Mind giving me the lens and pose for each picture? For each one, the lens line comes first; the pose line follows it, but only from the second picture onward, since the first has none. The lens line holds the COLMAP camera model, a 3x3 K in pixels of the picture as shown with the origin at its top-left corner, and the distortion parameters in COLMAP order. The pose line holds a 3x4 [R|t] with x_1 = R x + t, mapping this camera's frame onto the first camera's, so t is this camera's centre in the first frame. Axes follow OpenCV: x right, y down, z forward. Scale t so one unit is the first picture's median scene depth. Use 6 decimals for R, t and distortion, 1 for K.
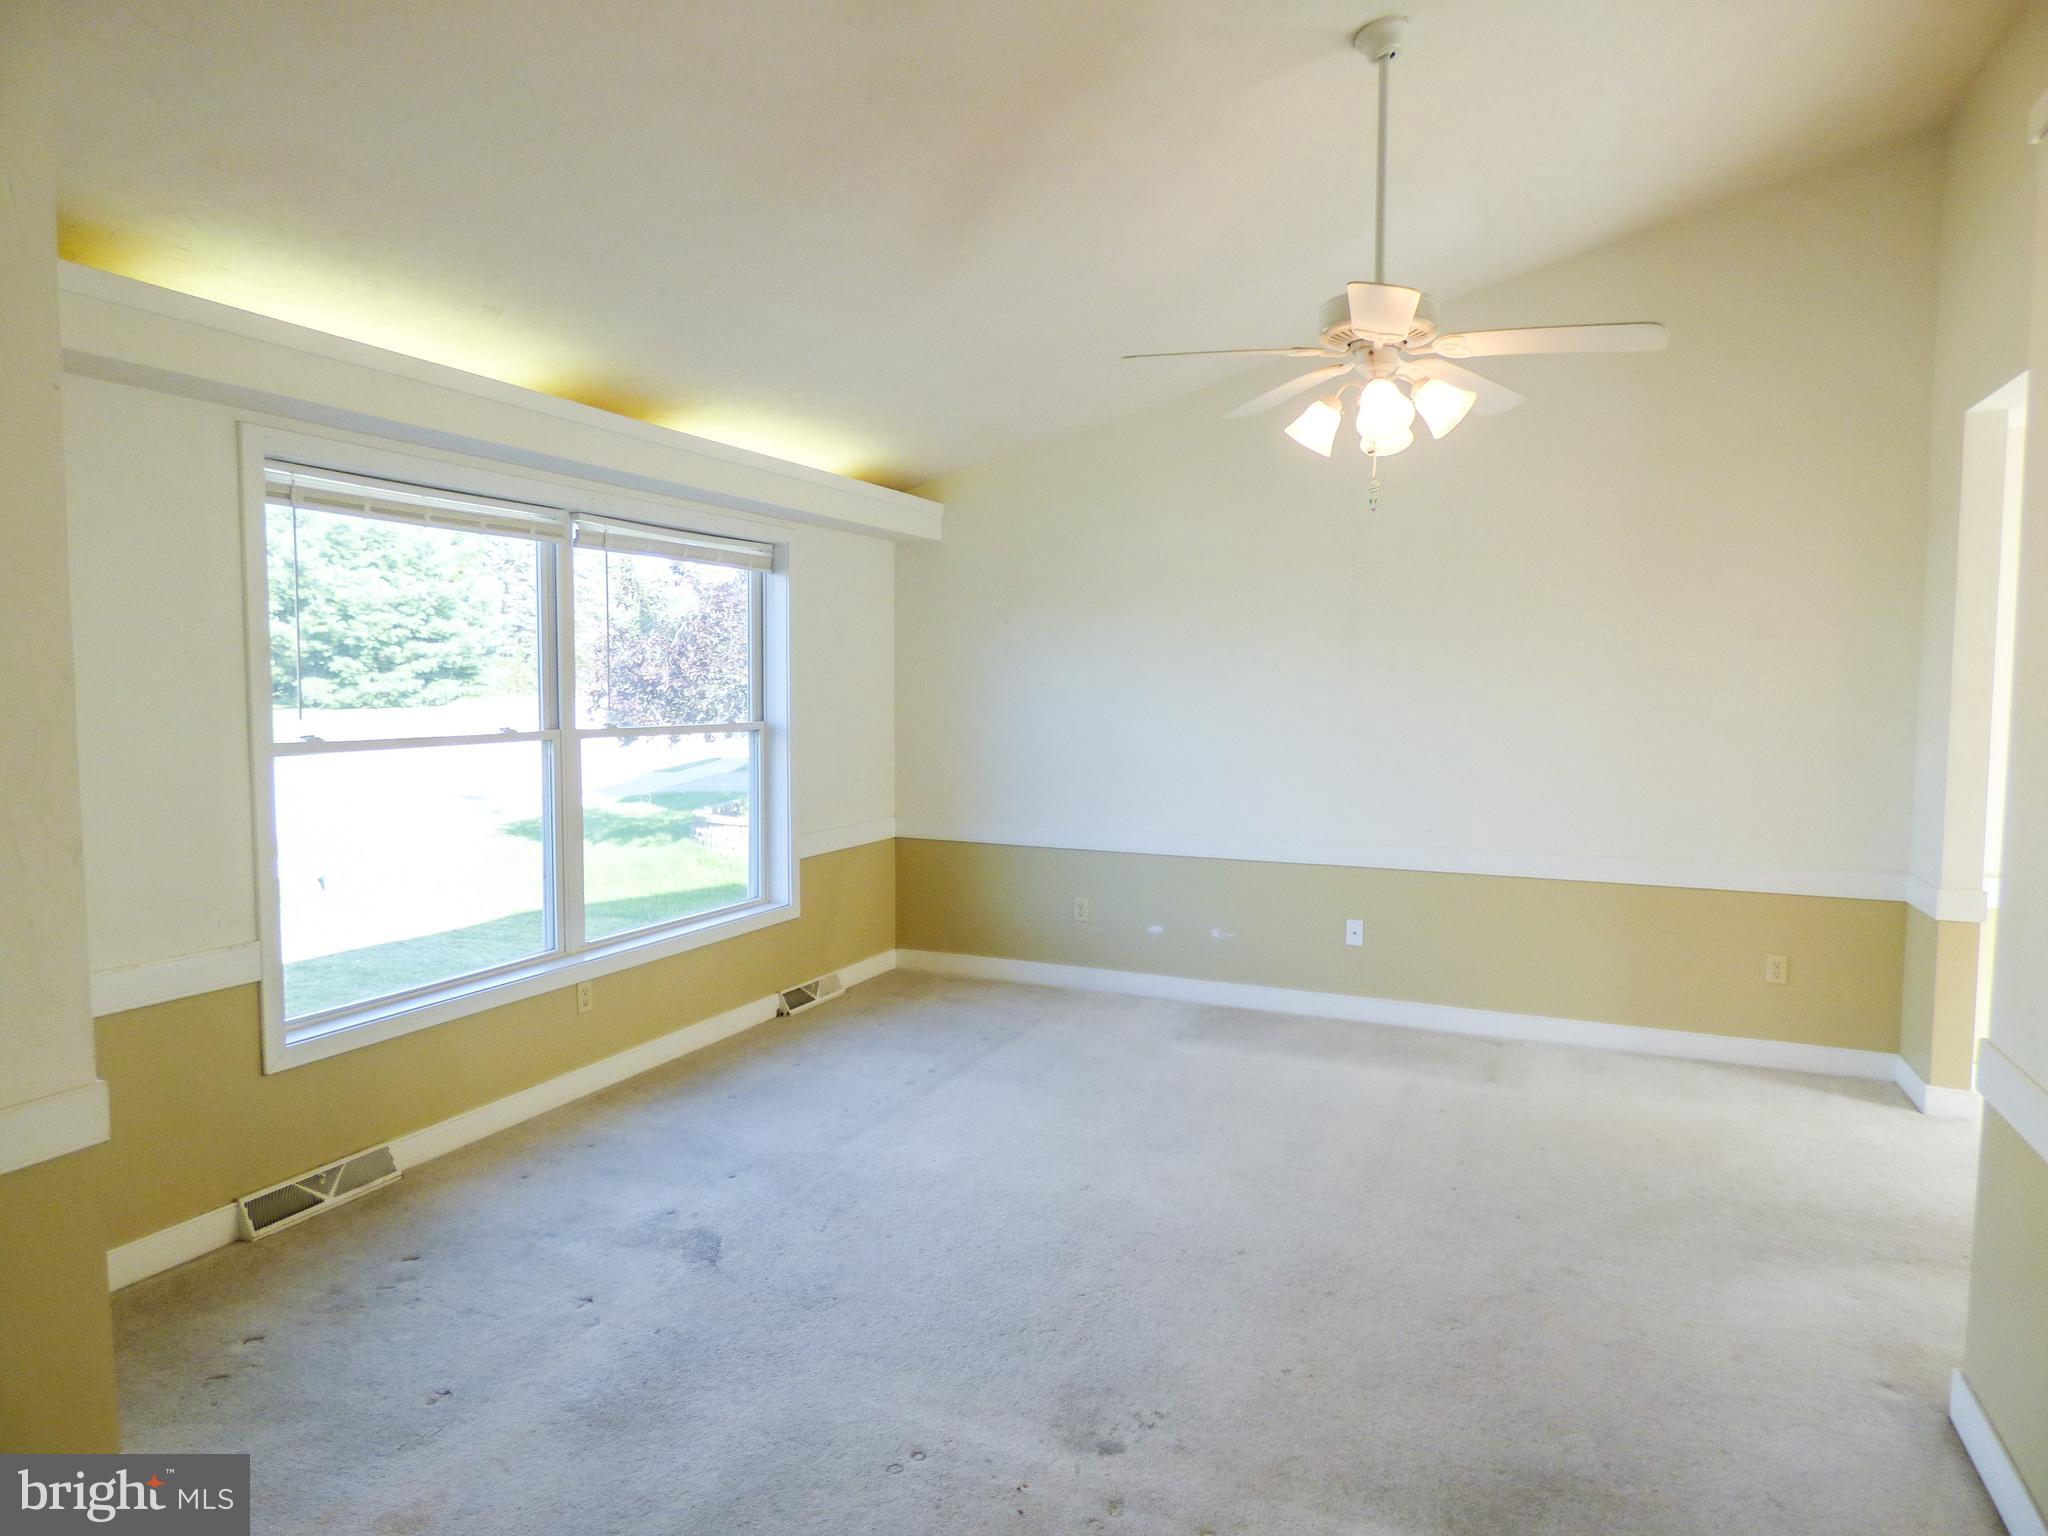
lens RADIAL K [[1227.8, 0, 1024.0], [0, 1227.8, 768.0], [0, 0, 1]] dist [-0.013282, -0.000042]
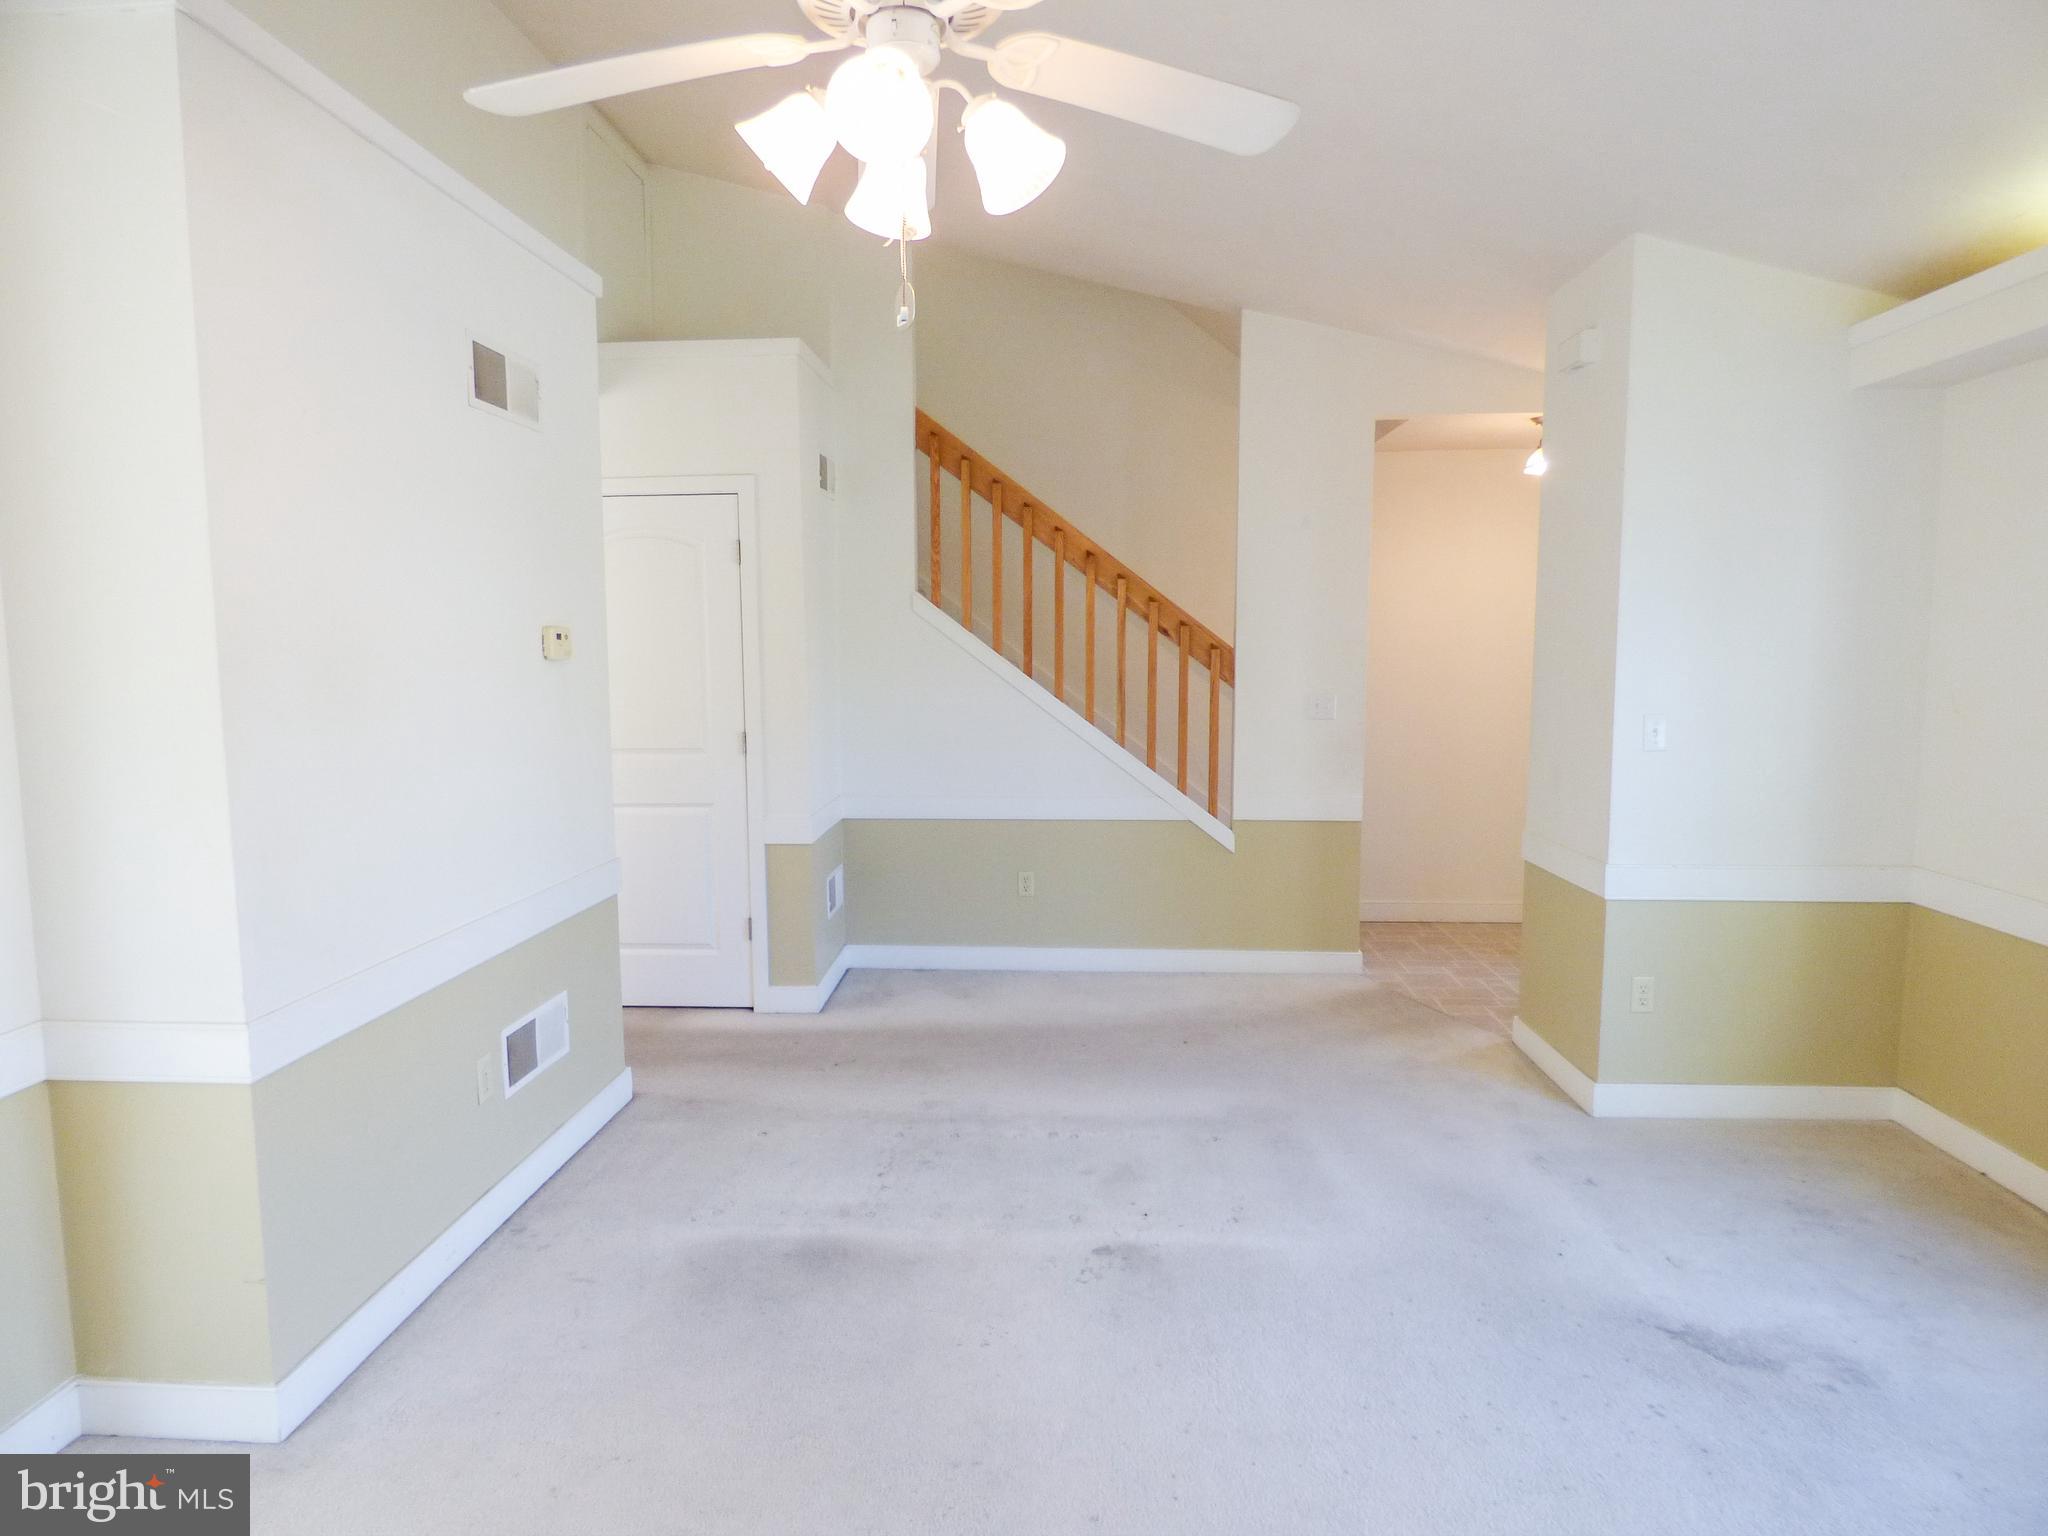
lens RADIAL K [[1223.4, 0, 1024.0], [0, 1223.4, 768.0], [0, 0, 1]] dist [-0.029955, 0.003043]
pose [[-0.933522, 0.038818, -0.356413, 0.302827], [-0.023410, 0.985400, 0.168638, -0.070129], [0.357755, 0.165771, -0.918984, 1.082587]]
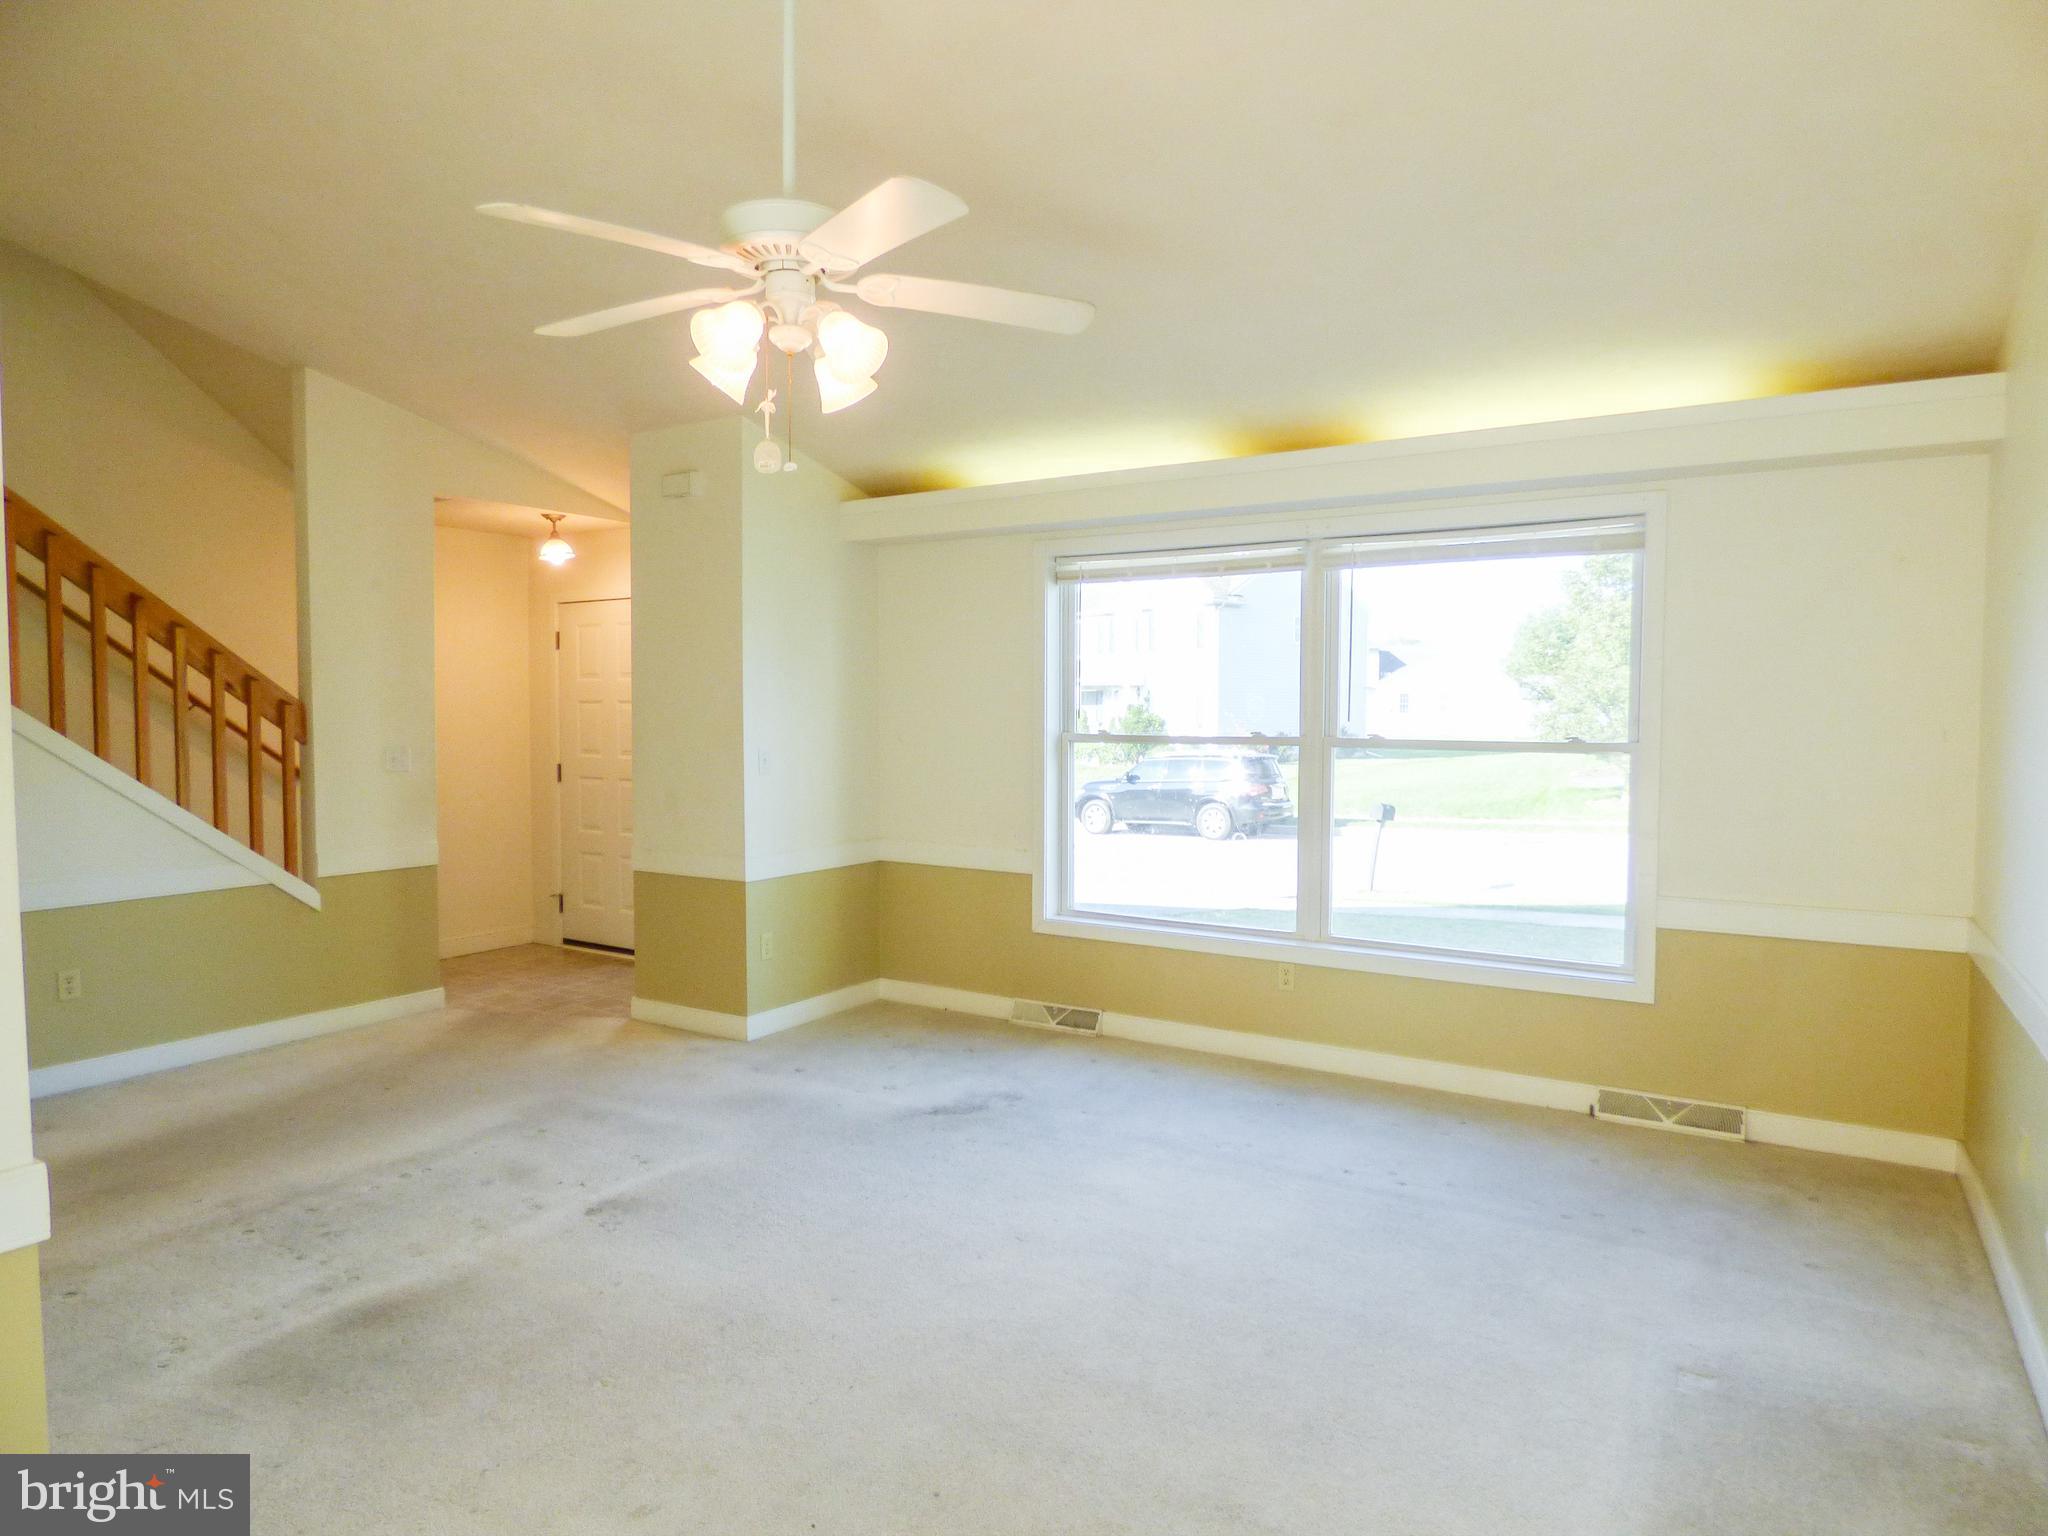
lens RADIAL K [[1227.8, 0, 1024.0], [0, 1227.8, 768.0], [0, 0, 1]] dist [-0.013282, -0.000042]
pose [[-0.129009, 0.047366, -0.990512, 0.757286], [-0.073797, 0.995630, 0.057222, -0.046975], [0.988894, 0.080478, -0.124950, 0.880468]]
